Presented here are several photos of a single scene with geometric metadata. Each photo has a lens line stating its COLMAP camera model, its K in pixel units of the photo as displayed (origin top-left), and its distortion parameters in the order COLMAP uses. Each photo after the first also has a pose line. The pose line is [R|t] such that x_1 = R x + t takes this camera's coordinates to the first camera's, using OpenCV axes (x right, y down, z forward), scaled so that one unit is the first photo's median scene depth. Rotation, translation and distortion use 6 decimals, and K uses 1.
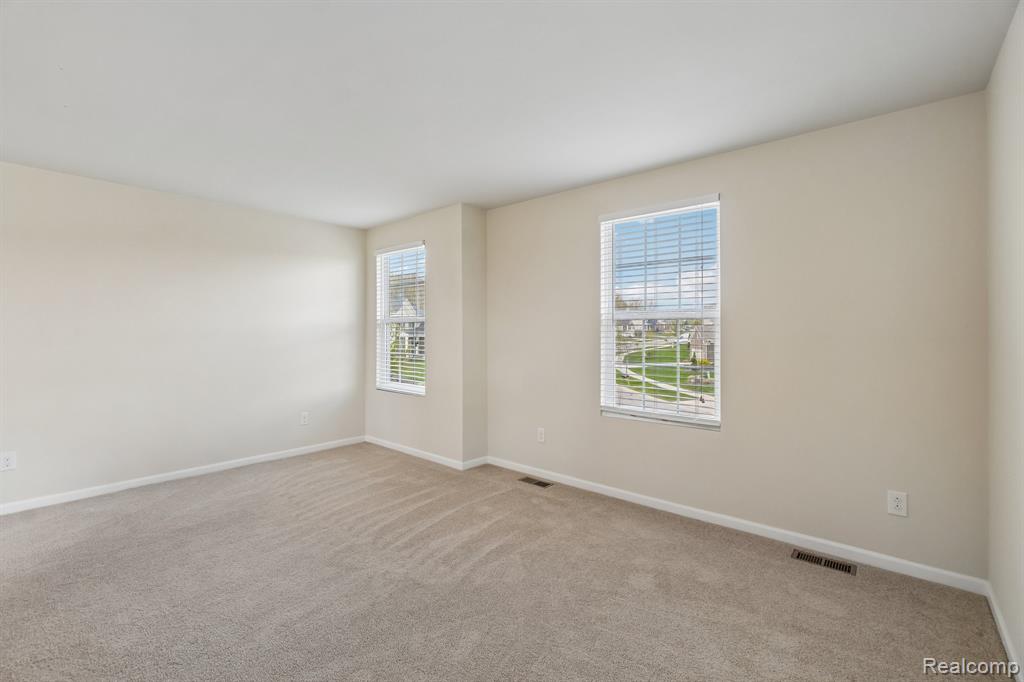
lens RADIAL K [[443.5, 0, 515.4], [0, 443.5, 332.2], [0, 0, 1]] dist [-0.002054, 0.000158]
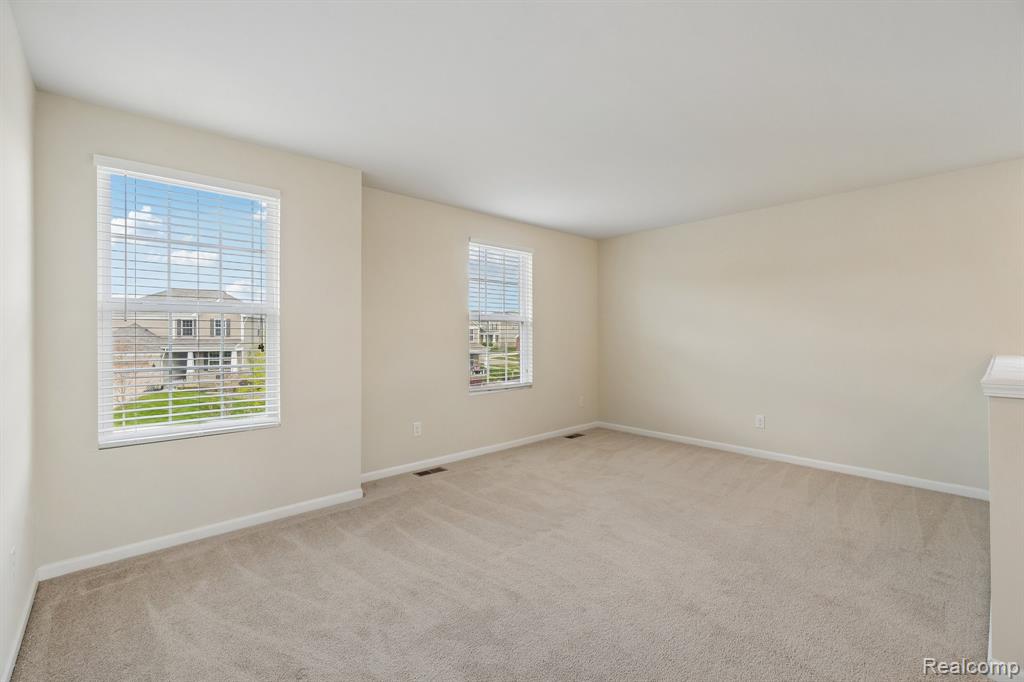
lens RADIAL K [[443.5, 0, 515.4], [0, 443.5, 332.2], [0, 0, 1]] dist [-0.002054, 0.000158]
pose [[0.108216, -0.003011, 0.994123, -0.955740], [-0.006764, 0.999970, 0.003765, 0.001455], [-0.994104, -0.007131, 0.108192, 0.672505]]
